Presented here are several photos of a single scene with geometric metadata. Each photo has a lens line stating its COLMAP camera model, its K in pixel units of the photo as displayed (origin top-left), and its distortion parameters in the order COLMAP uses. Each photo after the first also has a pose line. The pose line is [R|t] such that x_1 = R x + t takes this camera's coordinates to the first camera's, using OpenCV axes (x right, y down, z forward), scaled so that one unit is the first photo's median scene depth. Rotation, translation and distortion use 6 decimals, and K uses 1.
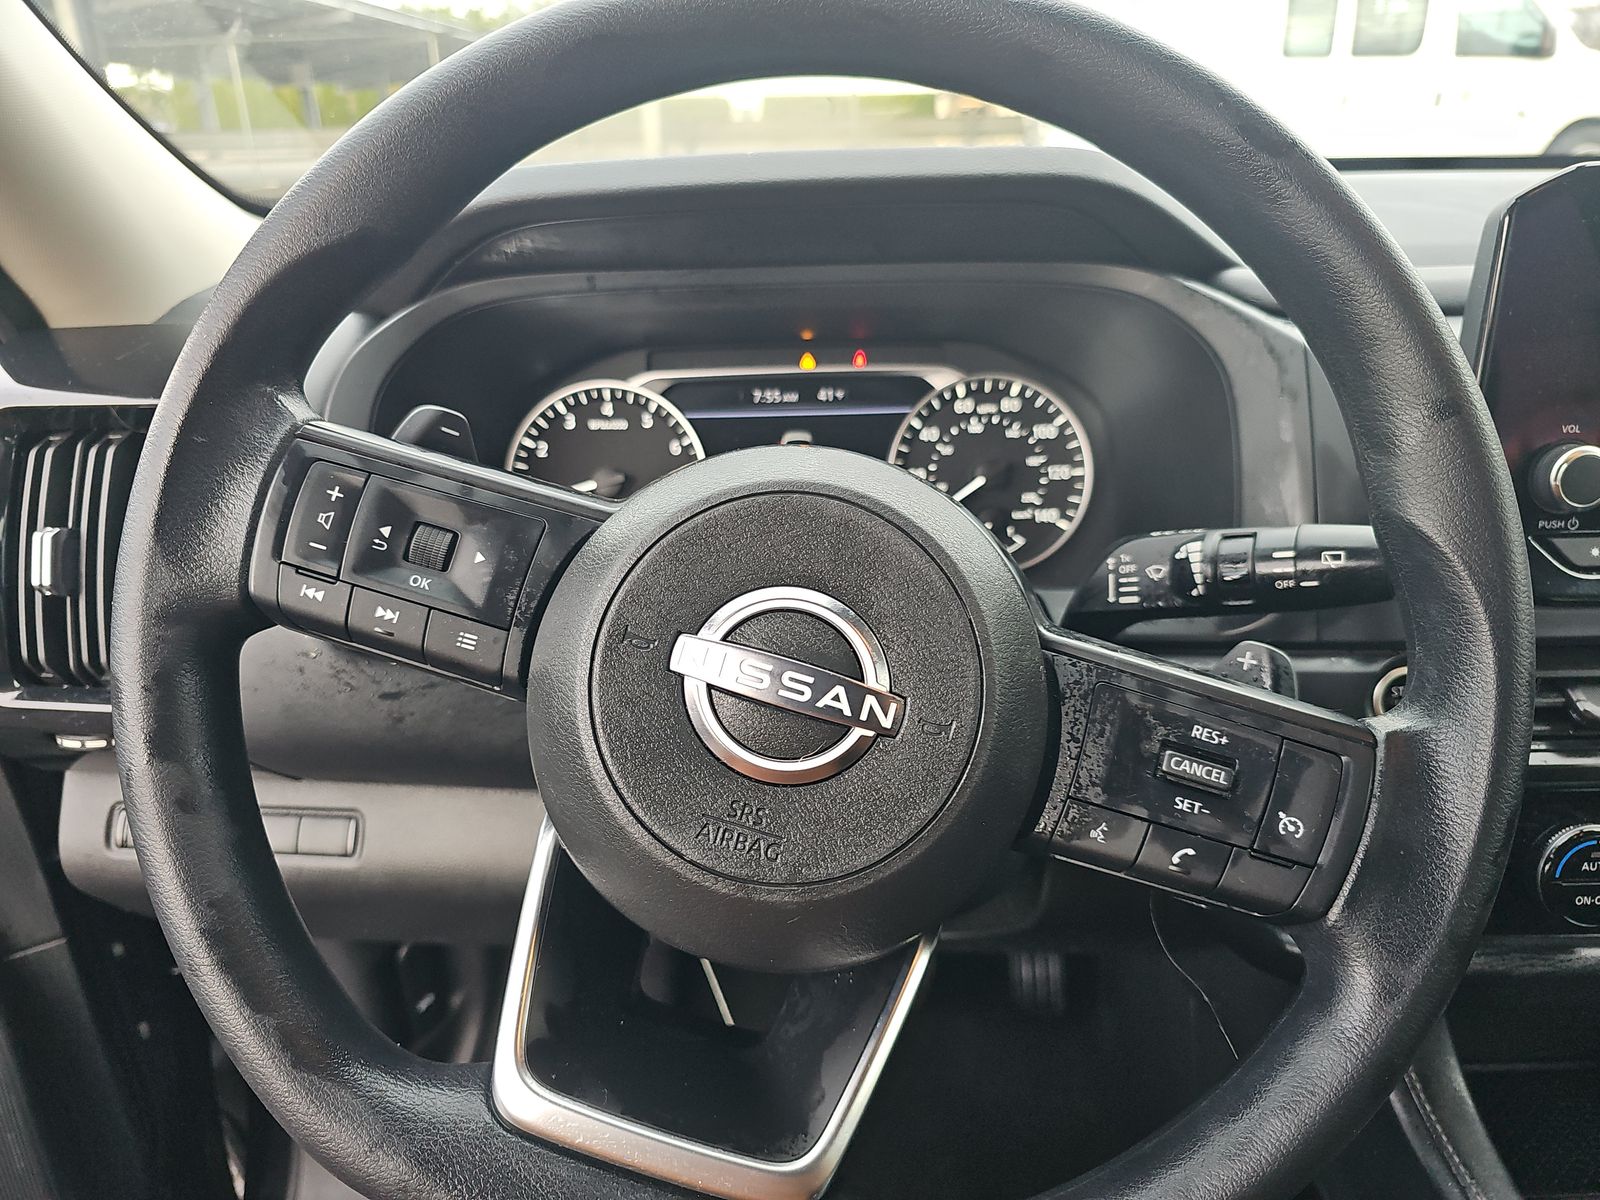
lens RADIAL K [[1073.2, 0, 800.0], [0, 1073.2, 600.0], [0, 0, 1]] dist [0.004333, 0.002375]
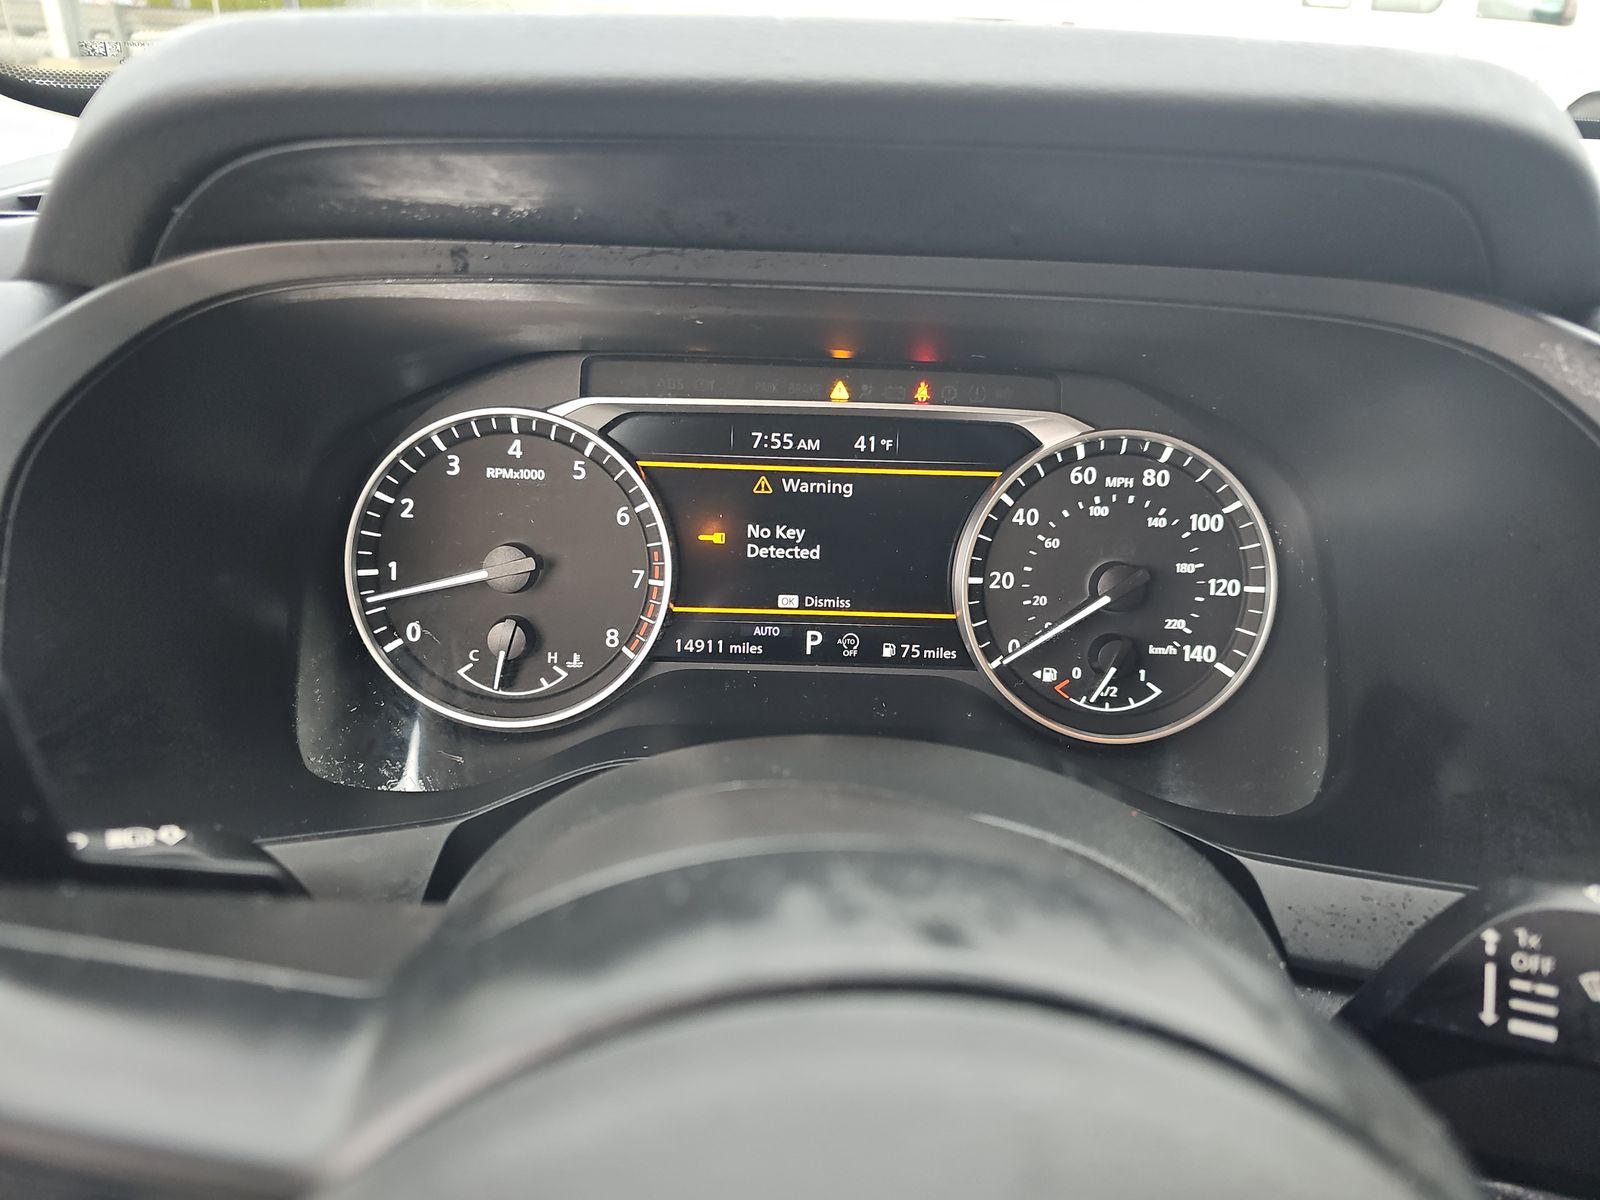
lens RADIAL K [[1069.1, 0, 800.0], [0, 1069.1, 600.0], [0, 0, 1]] dist [0.000745, -0.004738]
pose [[0.998193, 0.051932, 0.030228, -0.028996], [-0.053749, 0.996579, 0.062773, -0.138648], [-0.026865, -0.064285, 0.997570, 0.374449]]
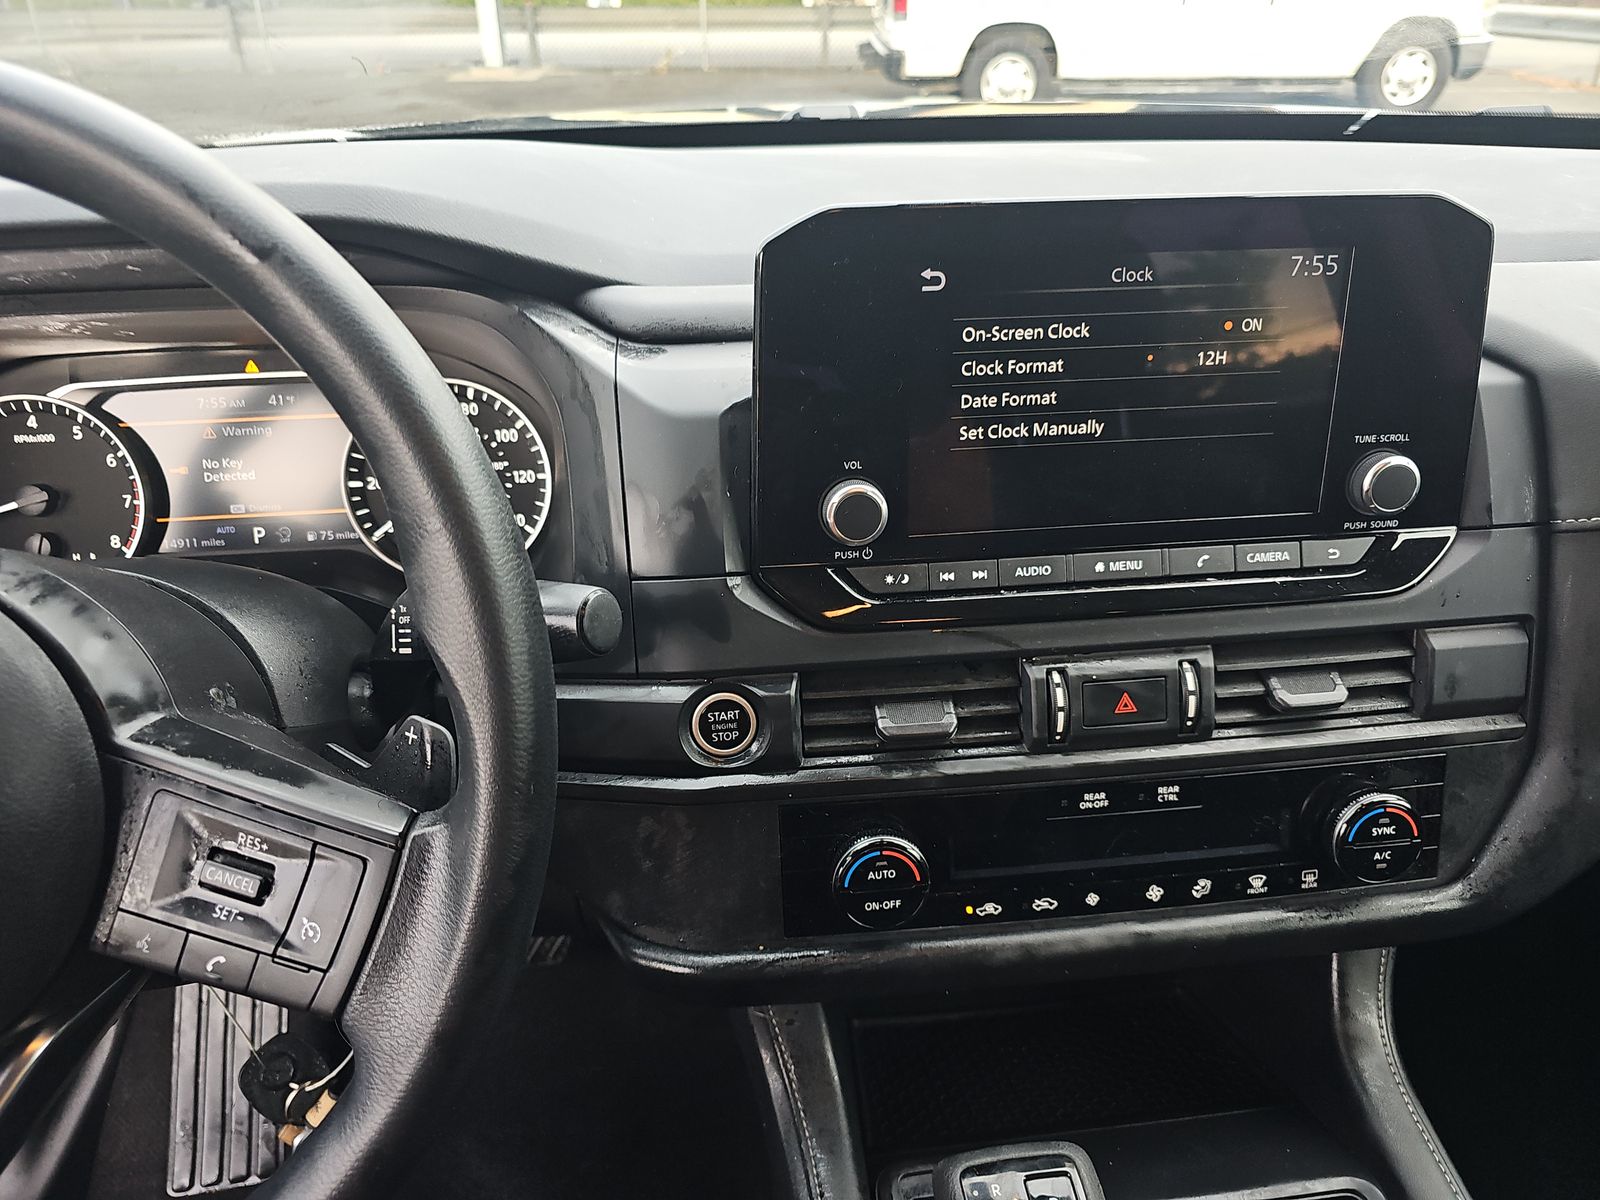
lens RADIAL K [[1069.1, 0, 800.0], [0, 1069.1, 600.0], [0, 0, 1]] dist [0.000745, -0.004738]
pose [[0.993510, -0.037666, 0.107324, 0.387575], [0.028246, 0.995722, 0.087977, -0.085514], [-0.110179, -0.084374, 0.990324, -0.017611]]
